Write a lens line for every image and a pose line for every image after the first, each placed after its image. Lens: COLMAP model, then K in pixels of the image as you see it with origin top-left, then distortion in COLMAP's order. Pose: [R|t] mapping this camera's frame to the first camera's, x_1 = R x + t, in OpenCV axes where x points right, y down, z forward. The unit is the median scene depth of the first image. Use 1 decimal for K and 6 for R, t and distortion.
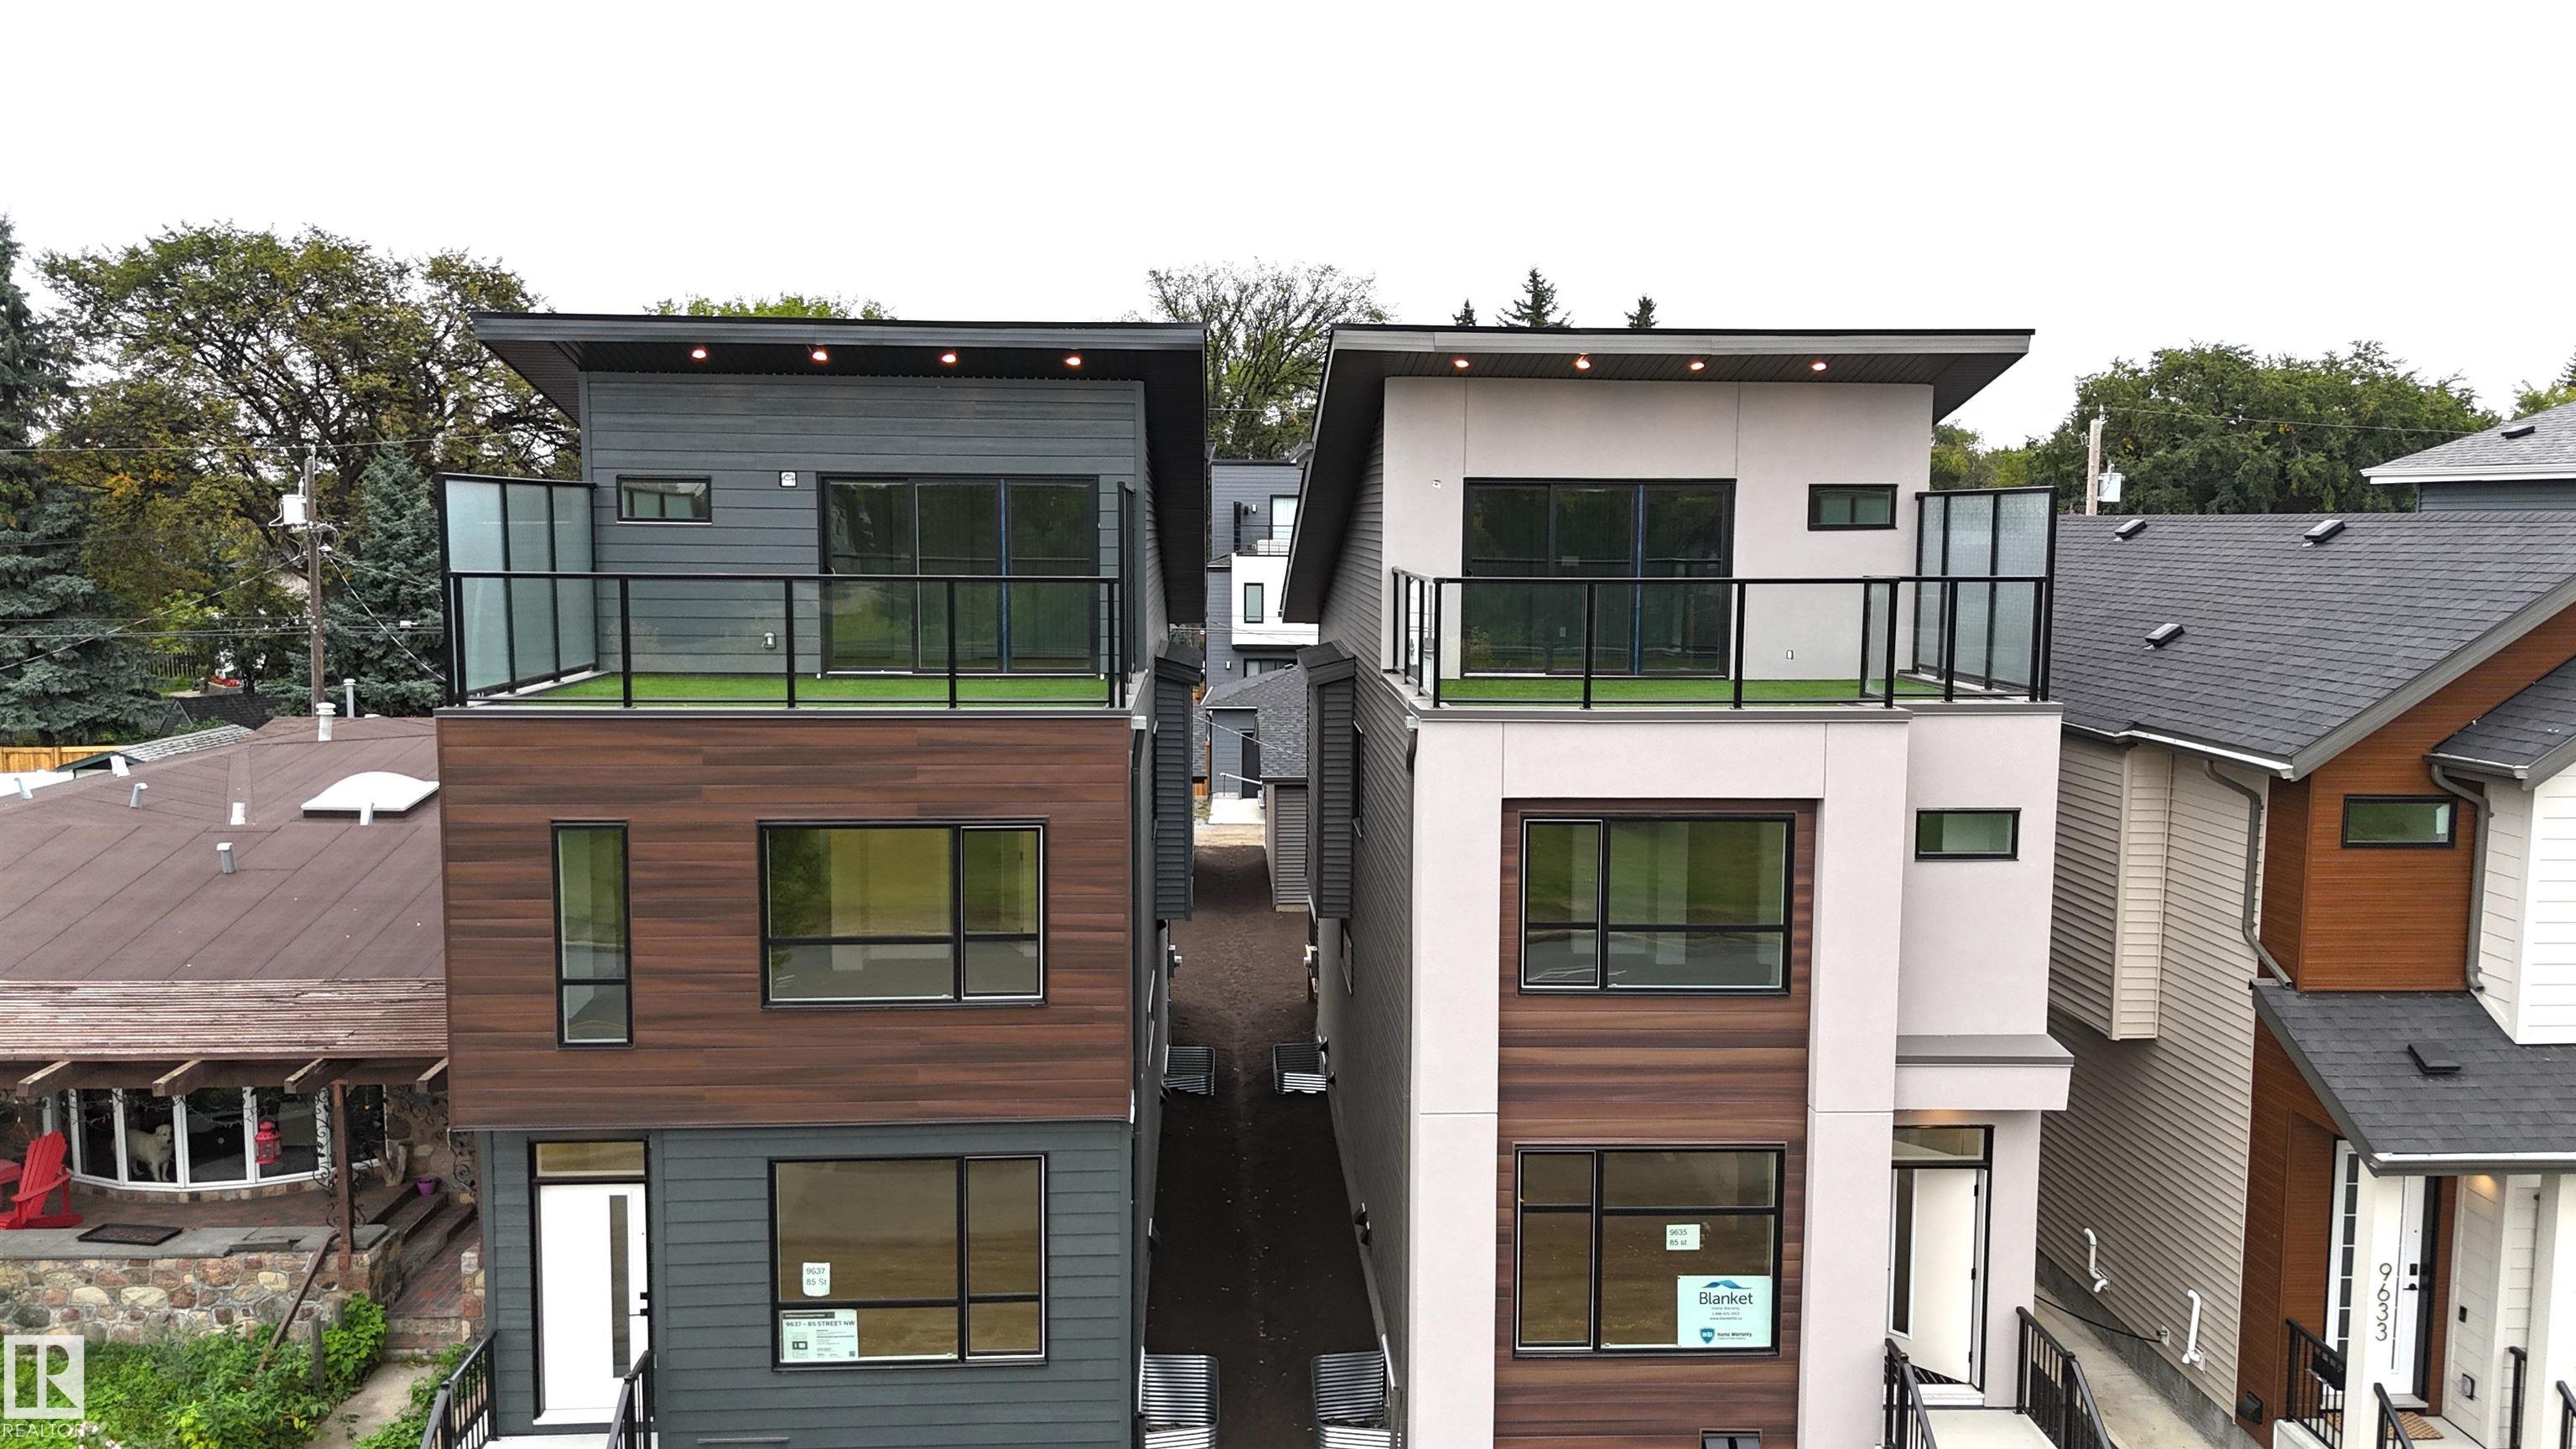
lens RADIAL K [[1901.7, 0, 1288.0], [0, 1901.7, 724.5], [0, 0, 1]] dist [0.085742, -0.077660]
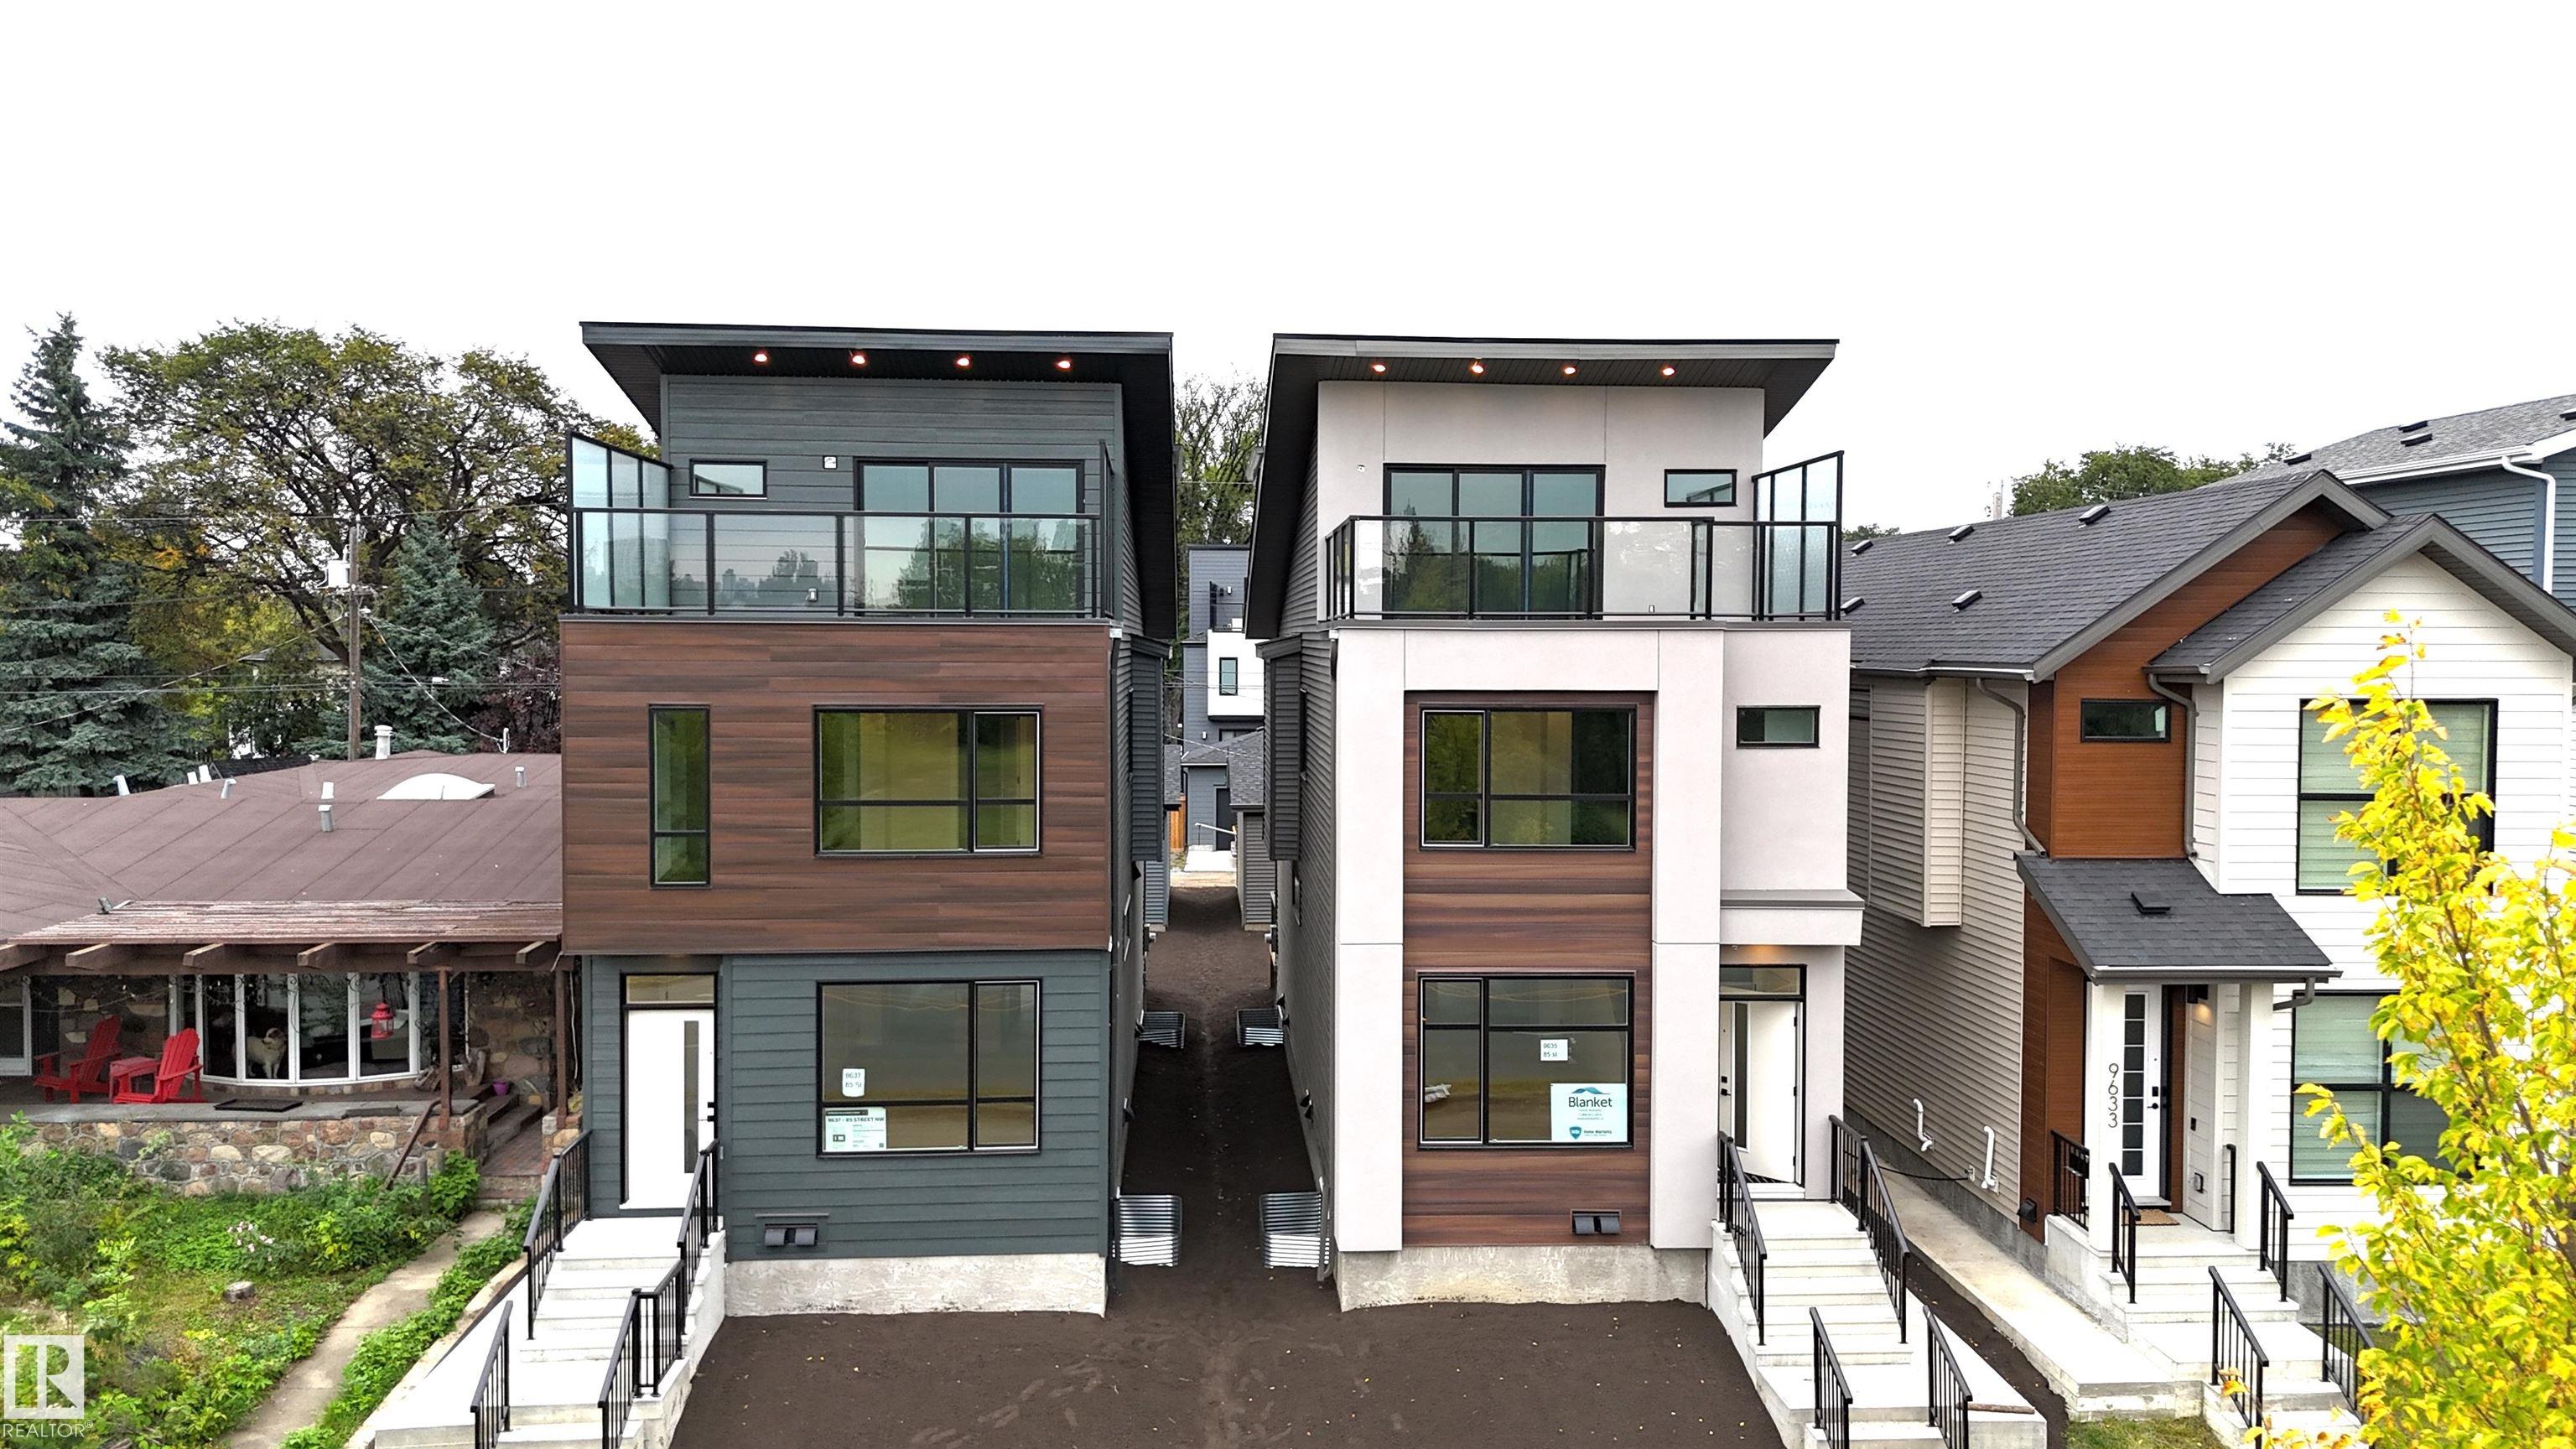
lens RADIAL K [[1901.7, 0, 1288.0], [0, 1901.7, 724.5], [0, 0, 1]] dist [0.085742, -0.077660]
pose [[0.999954, -0.002096, 0.009412, 0.021055], [0.002697, 0.997927, -0.064301, 0.126301], [-0.009258, 0.064324, 0.997886, -0.225370]]
